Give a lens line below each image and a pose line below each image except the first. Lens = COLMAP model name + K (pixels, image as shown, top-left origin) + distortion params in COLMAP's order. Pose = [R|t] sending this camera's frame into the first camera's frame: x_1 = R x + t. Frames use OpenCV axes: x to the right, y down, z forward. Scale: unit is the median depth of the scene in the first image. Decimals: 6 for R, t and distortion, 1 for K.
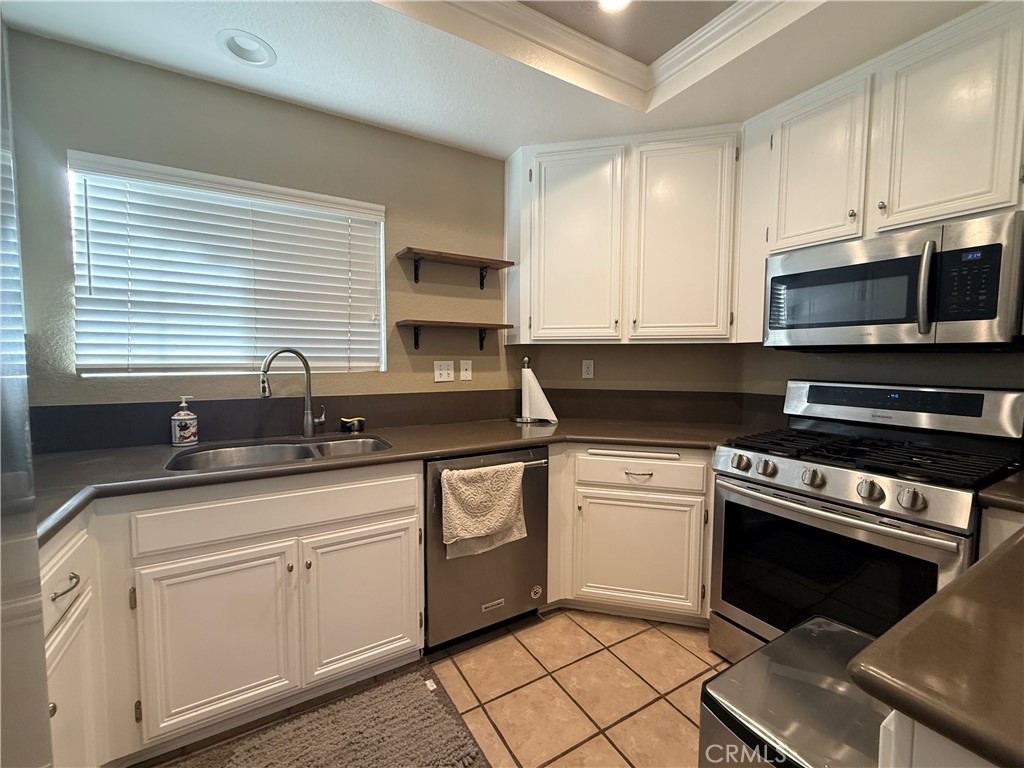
lens RADIAL K [[426.2, 0, 512.0], [0, 426.2, 384.0], [0, 0, 1]] dist [-0.001346, -0.000190]
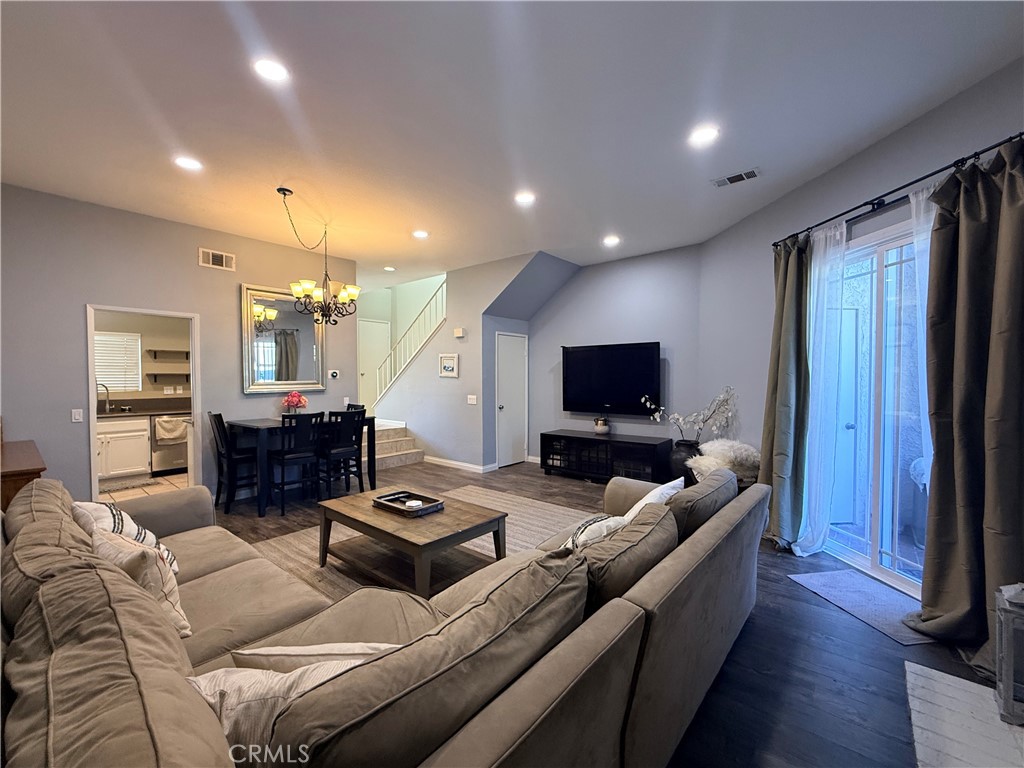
lens RADIAL K [[426.2, 0, 512.0], [0, 426.2, 384.0], [0, 0, 1]] dist [-0.001346, -0.000190]
pose [[0.944895, -0.017491, 0.326905, 1.195359], [0.031491, 0.998797, -0.037580, 0.117541], [-0.325854, 0.045803, 0.944310, -2.674029]]
